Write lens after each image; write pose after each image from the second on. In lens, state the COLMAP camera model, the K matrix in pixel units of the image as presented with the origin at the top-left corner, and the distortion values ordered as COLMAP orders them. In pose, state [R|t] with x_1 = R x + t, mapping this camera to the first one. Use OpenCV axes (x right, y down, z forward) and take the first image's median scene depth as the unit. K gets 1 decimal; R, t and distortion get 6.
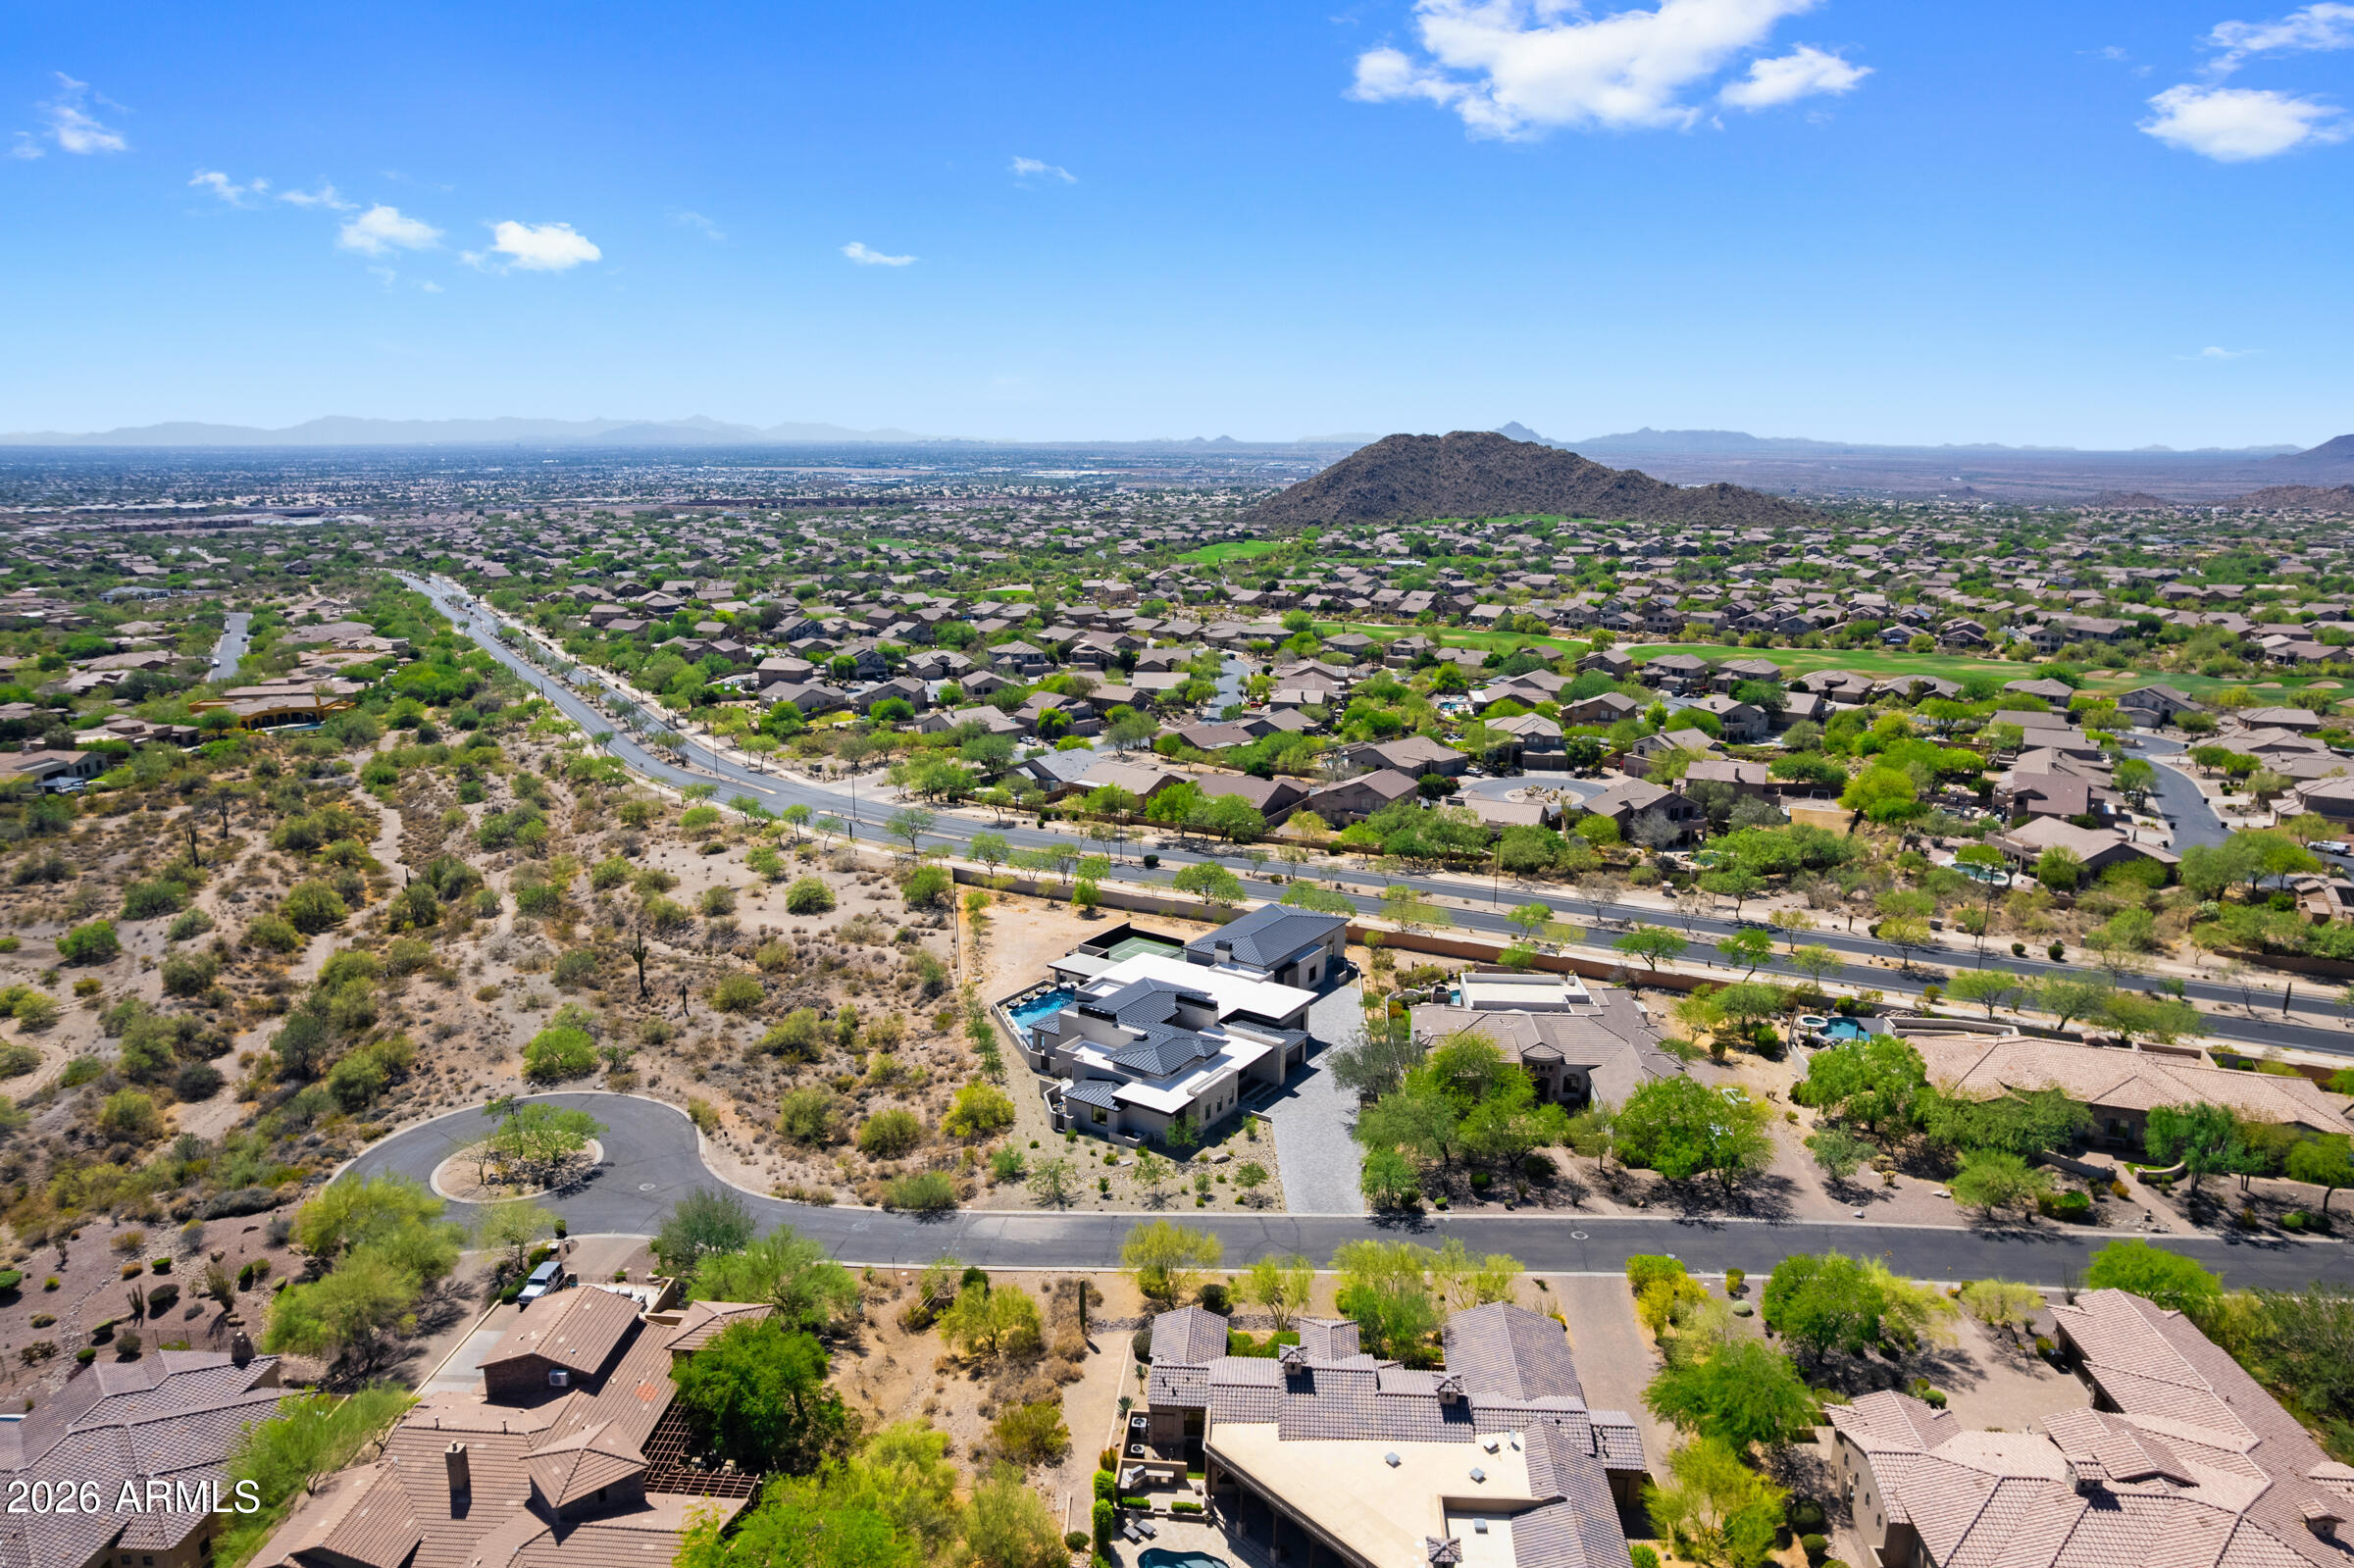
lens RADIAL K [[1477.1, 0, 1177.0], [0, 1477.1, 784.0], [0, 0, 1]] dist [-0.039668, -0.000427]
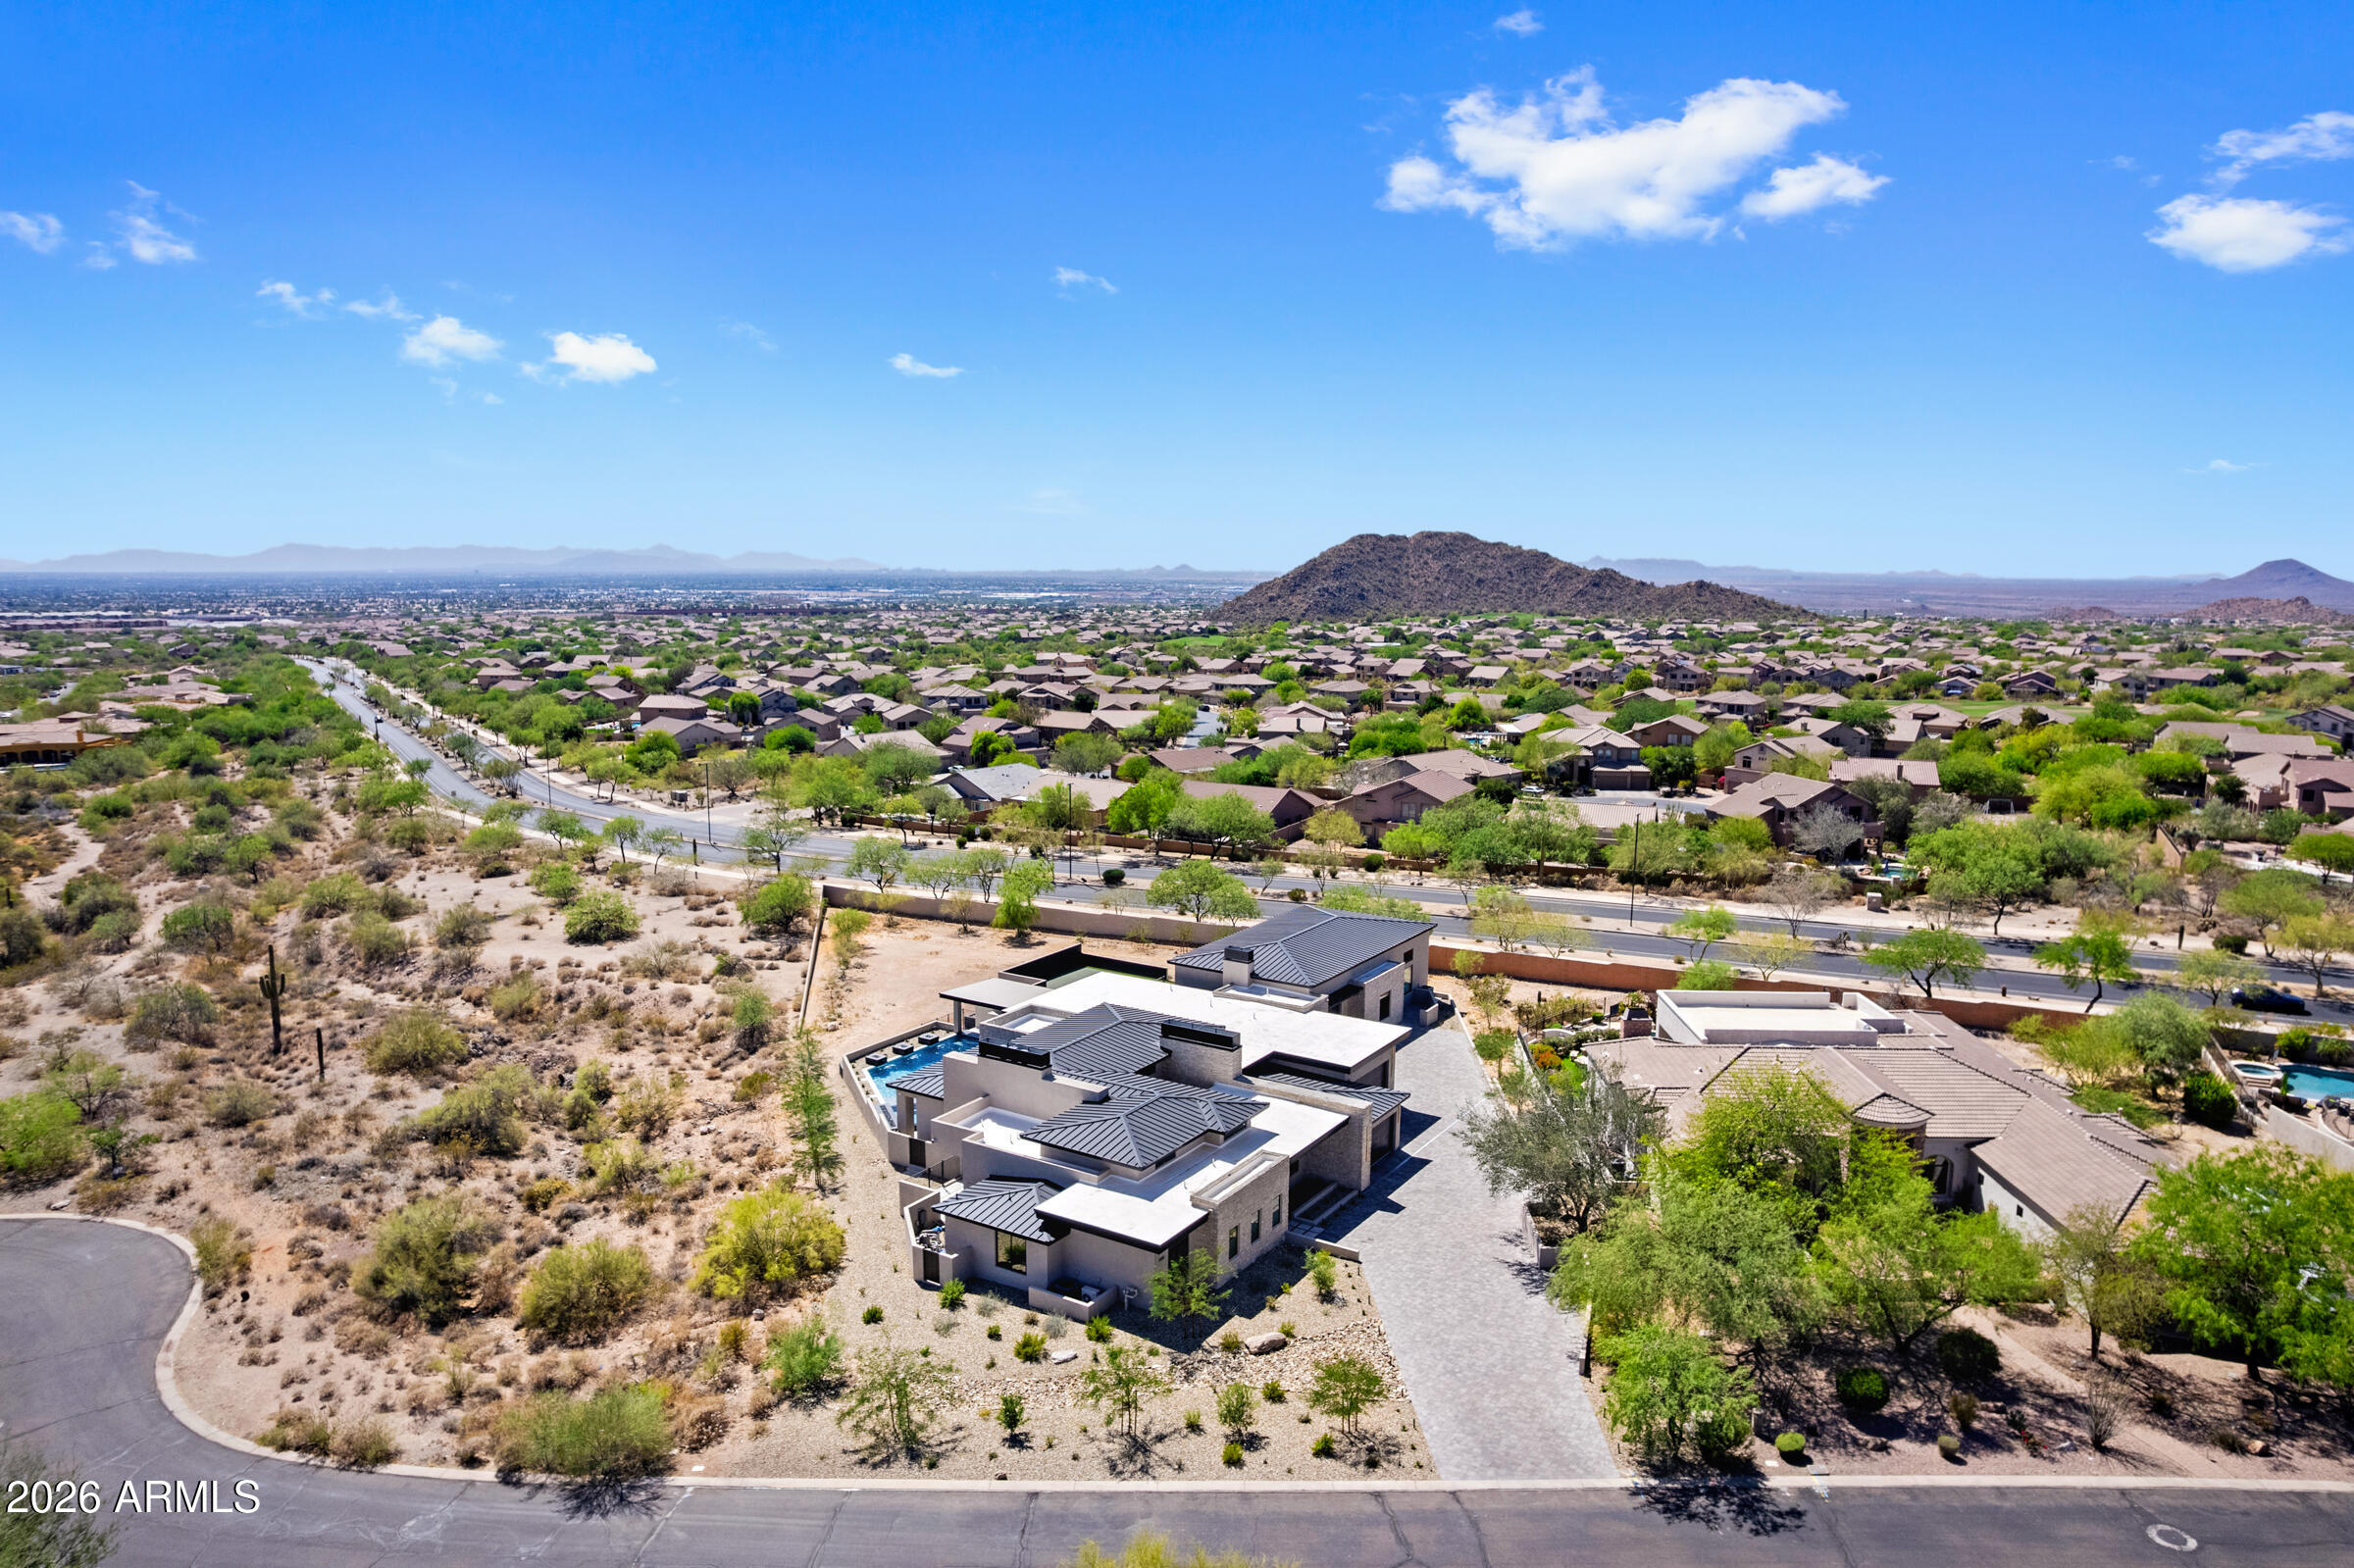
lens RADIAL K [[1504.5, 0, 1176.3], [0, 1504.5, 793.1], [0, 0, 1]] dist [-0.076041, 0.069498]
pose [[0.999664, -0.003316, 0.025716, -0.007734], [0.005234, 0.997179, -0.074883, 0.083593], [-0.025395, 0.074993, 0.996861, 0.373805]]
